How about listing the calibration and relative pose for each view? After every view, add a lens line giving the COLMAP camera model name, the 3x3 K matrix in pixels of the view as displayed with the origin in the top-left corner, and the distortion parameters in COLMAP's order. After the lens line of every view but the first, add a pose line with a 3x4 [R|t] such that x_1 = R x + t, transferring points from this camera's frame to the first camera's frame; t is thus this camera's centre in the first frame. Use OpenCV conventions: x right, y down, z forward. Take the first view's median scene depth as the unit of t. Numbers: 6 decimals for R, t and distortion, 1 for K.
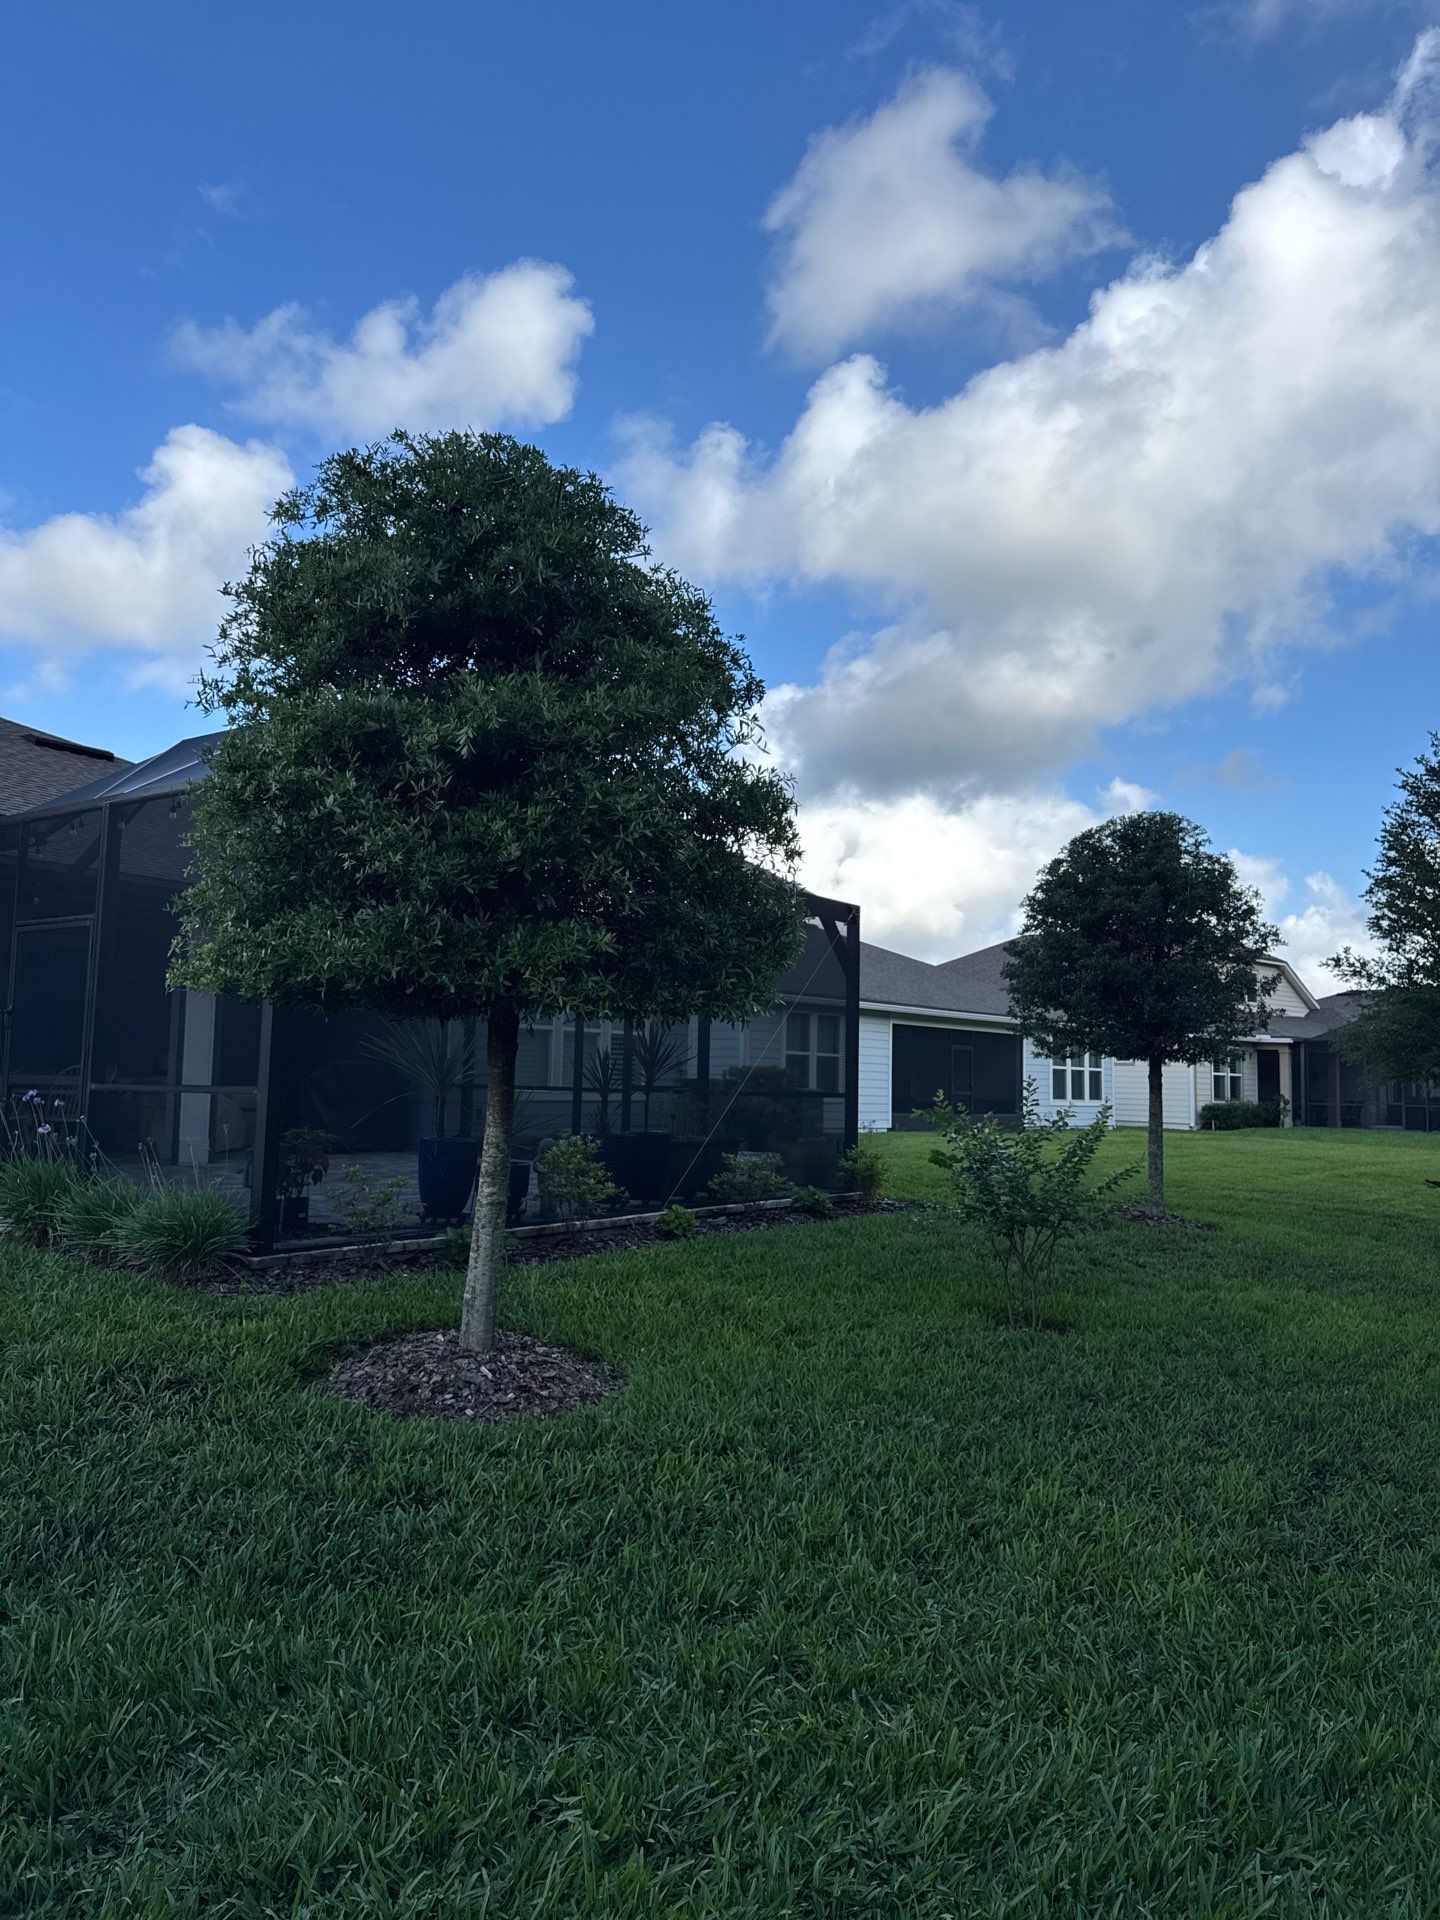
lens RADIAL K [[1375.4, 0, 686.5], [0, 1375.4, 963.9], [0, 0, 1]] dist [0.119961, -0.198388]
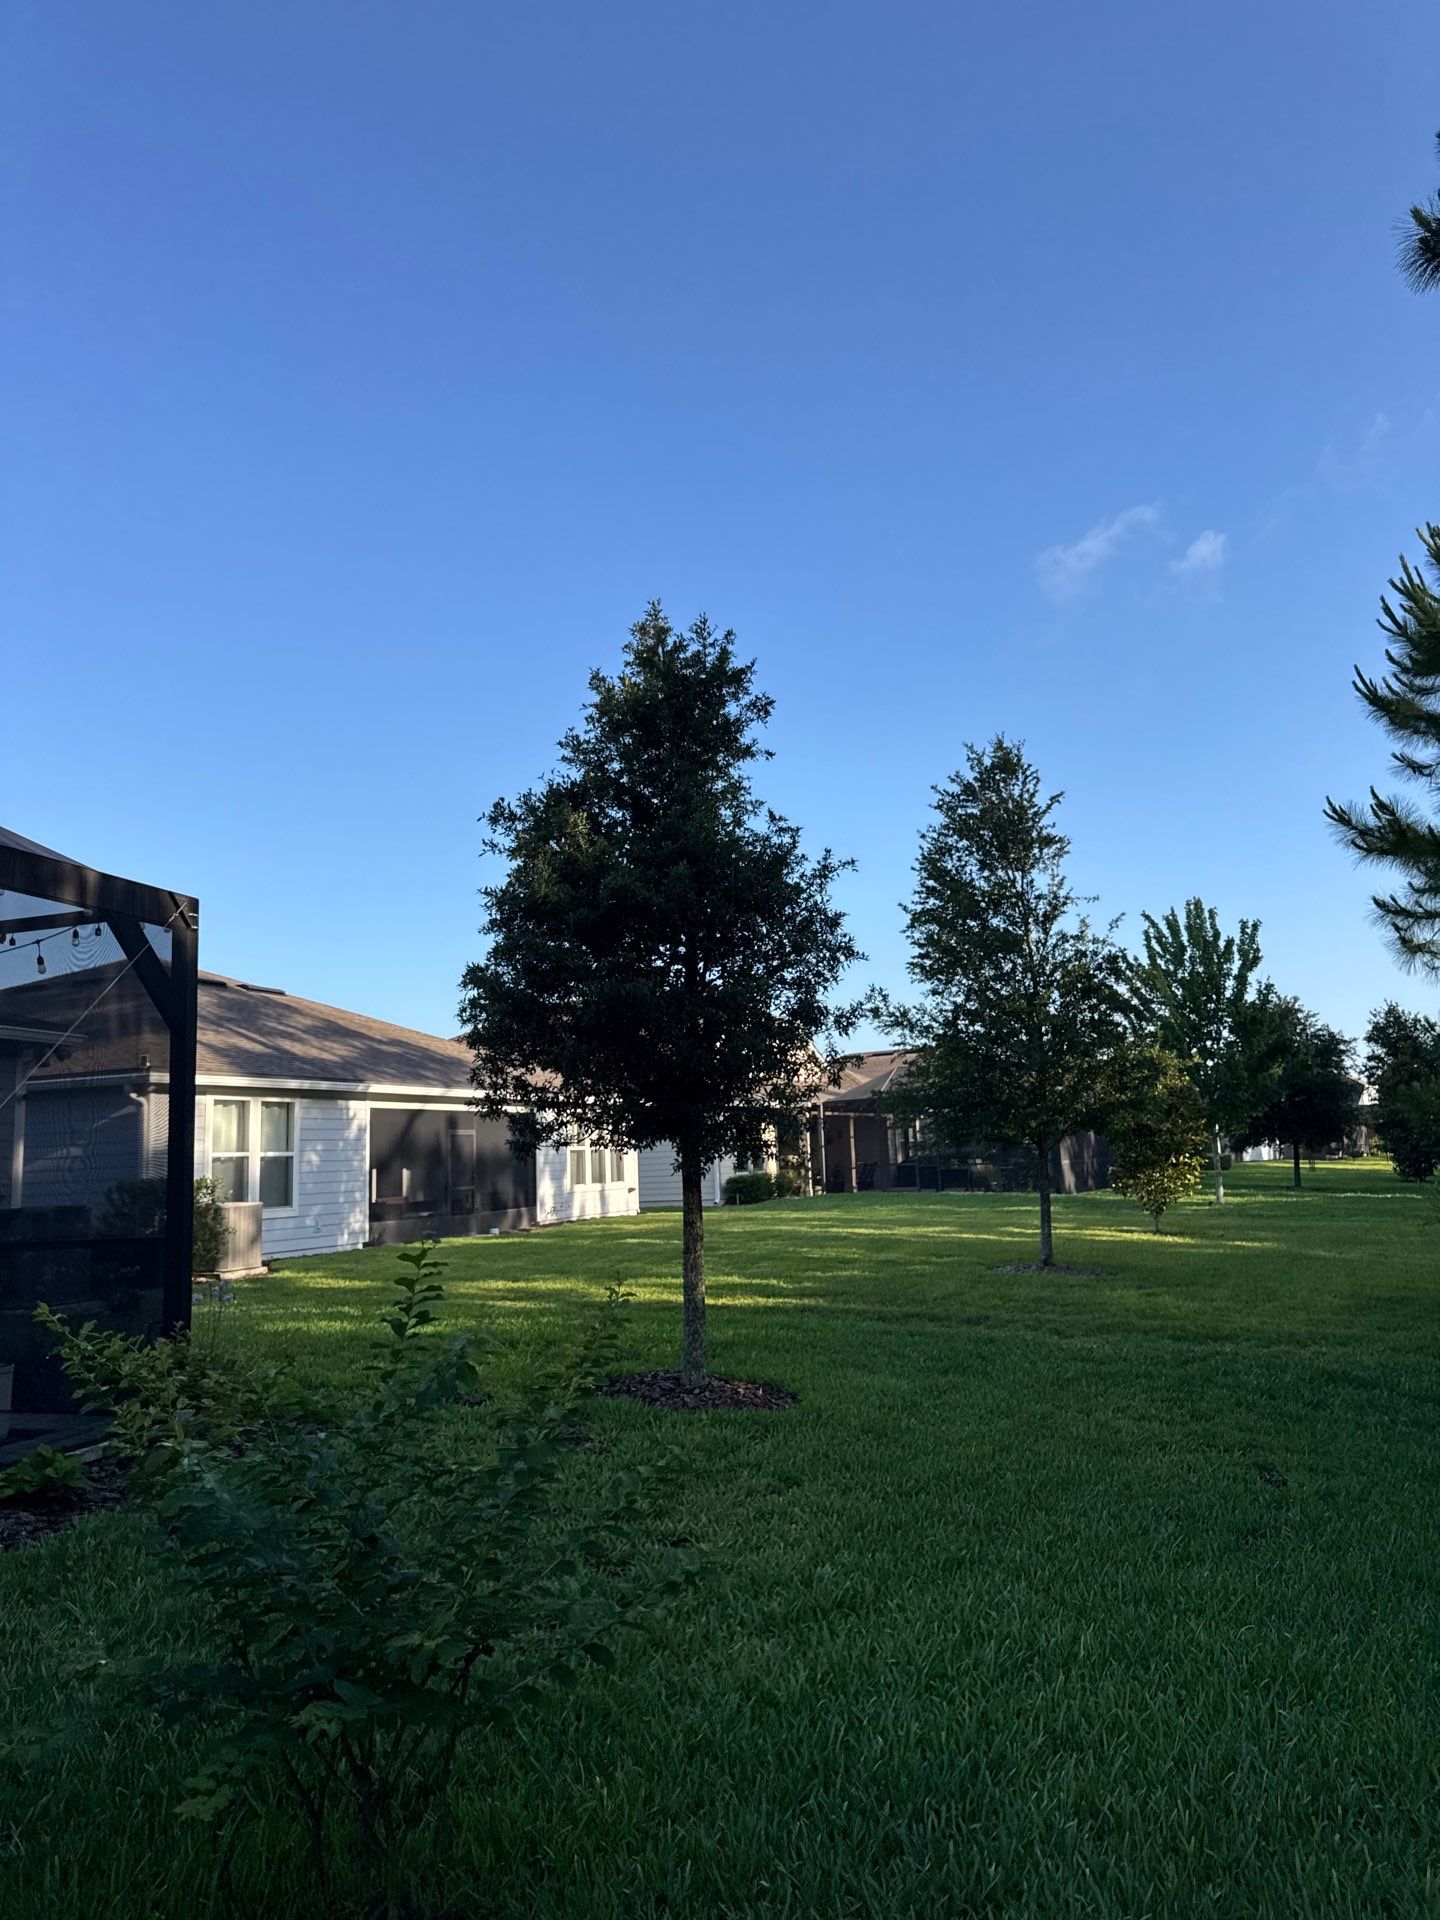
lens RADIAL K [[1375.4, 0, 686.5], [0, 1375.4, 963.9], [0, 0, 1]] dist [0.119961, -0.198388]
pose [[0.944099, -0.010521, 0.329494, 0.080462], [0.030491, 0.997993, -0.055501, 0.014549], [-0.328249, 0.062446, 0.942525, 0.252674]]
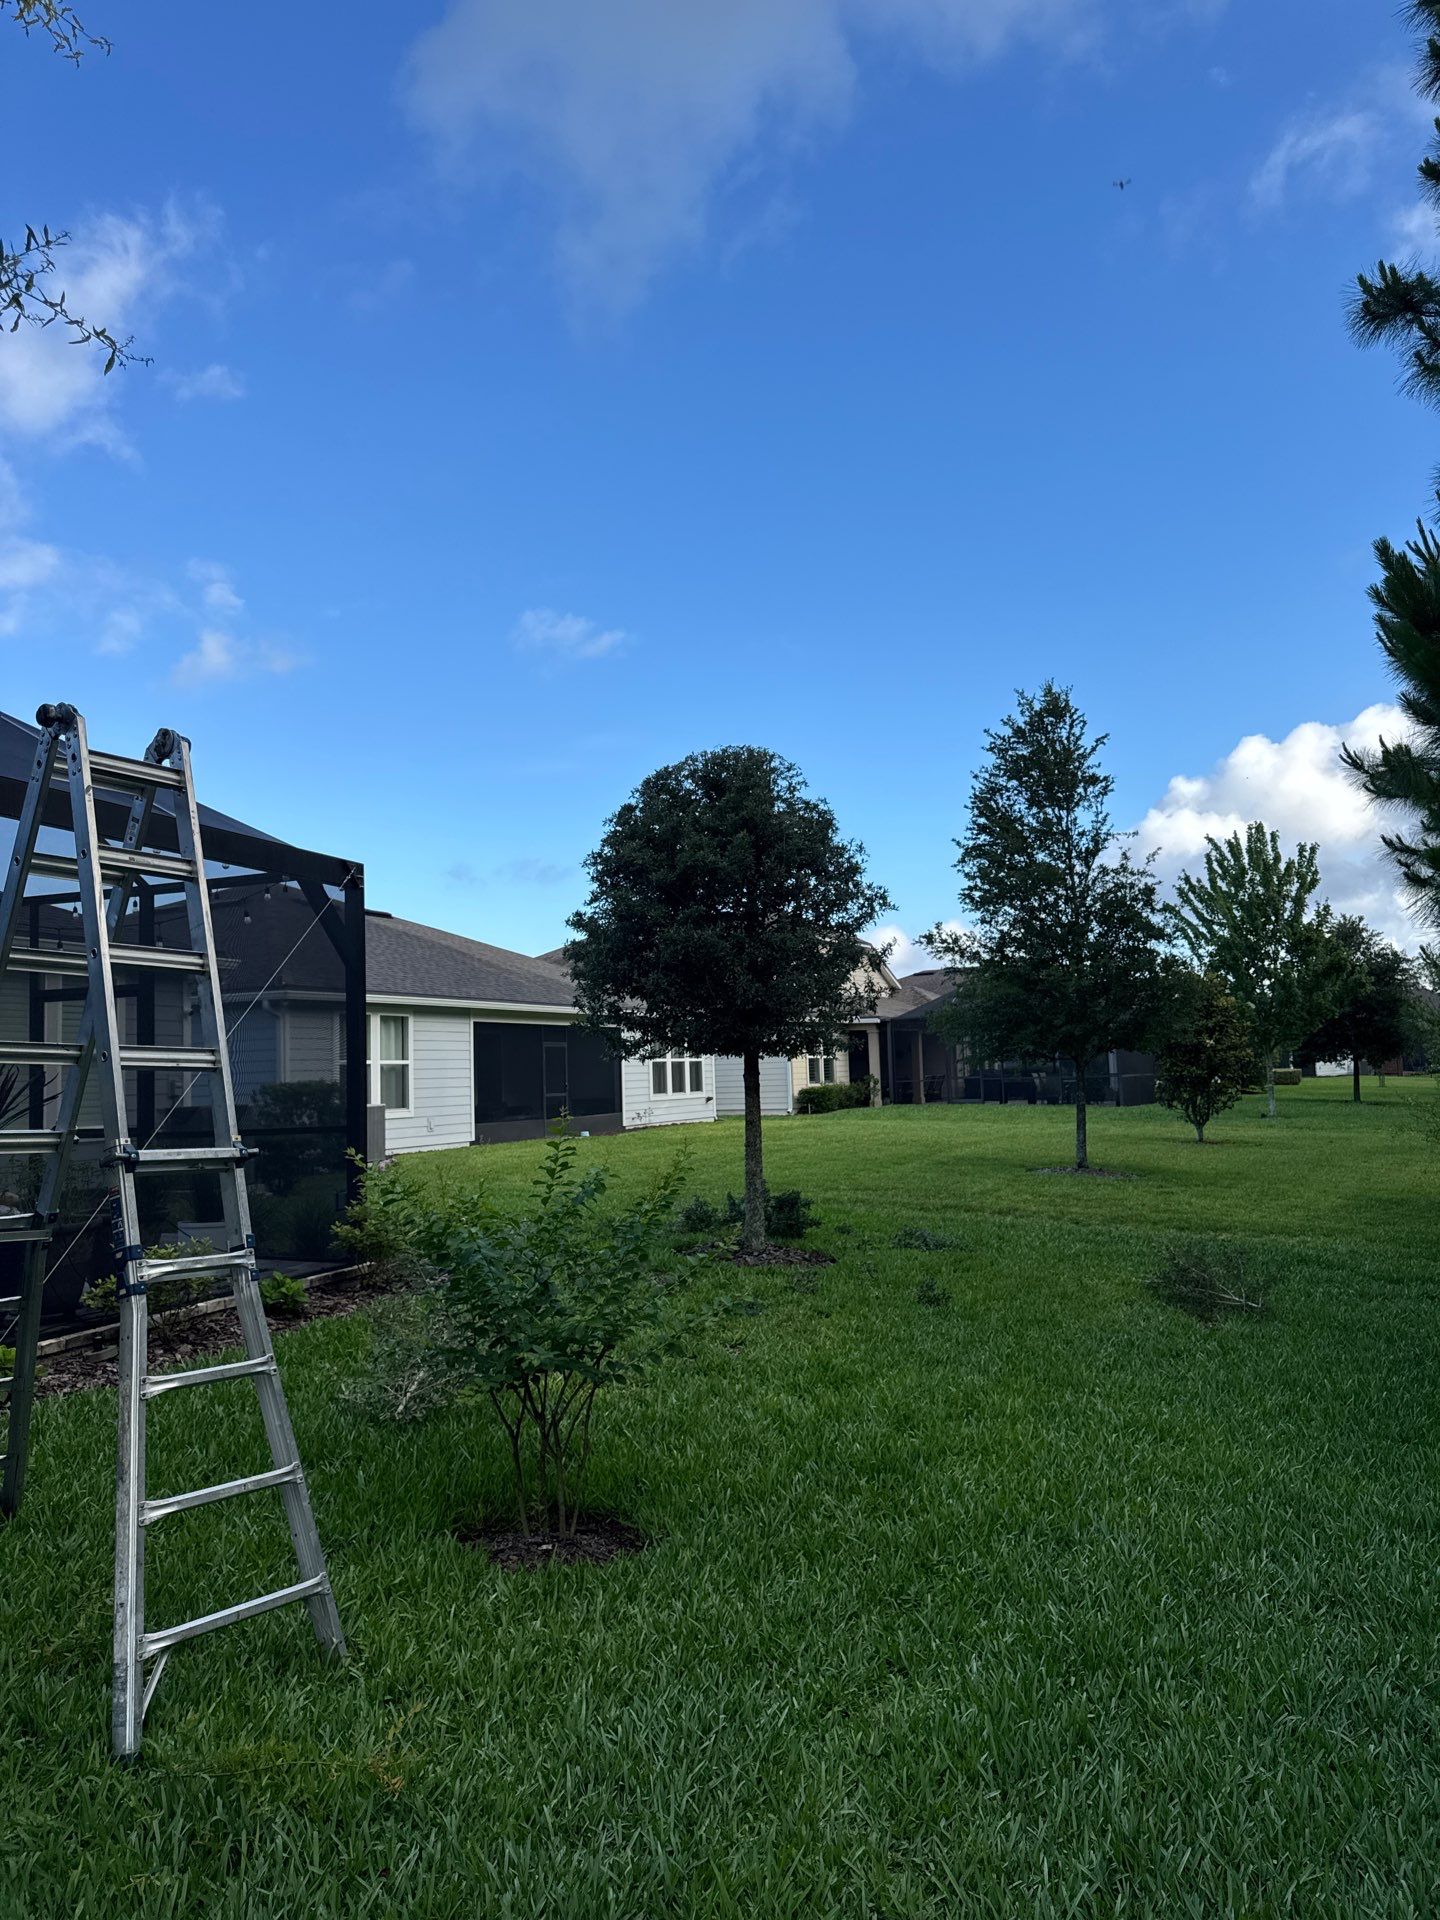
lens RADIAL K [[1375.4, 0, 686.5], [0, 1375.4, 963.9], [0, 0, 1]] dist [0.119961, -0.198388]
pose [[0.961455, -0.028546, 0.273476, 0.056073], [0.027999, 0.999591, 0.005902, 0.006968], [-0.273532, 0.001983, 0.961861, 0.161502]]
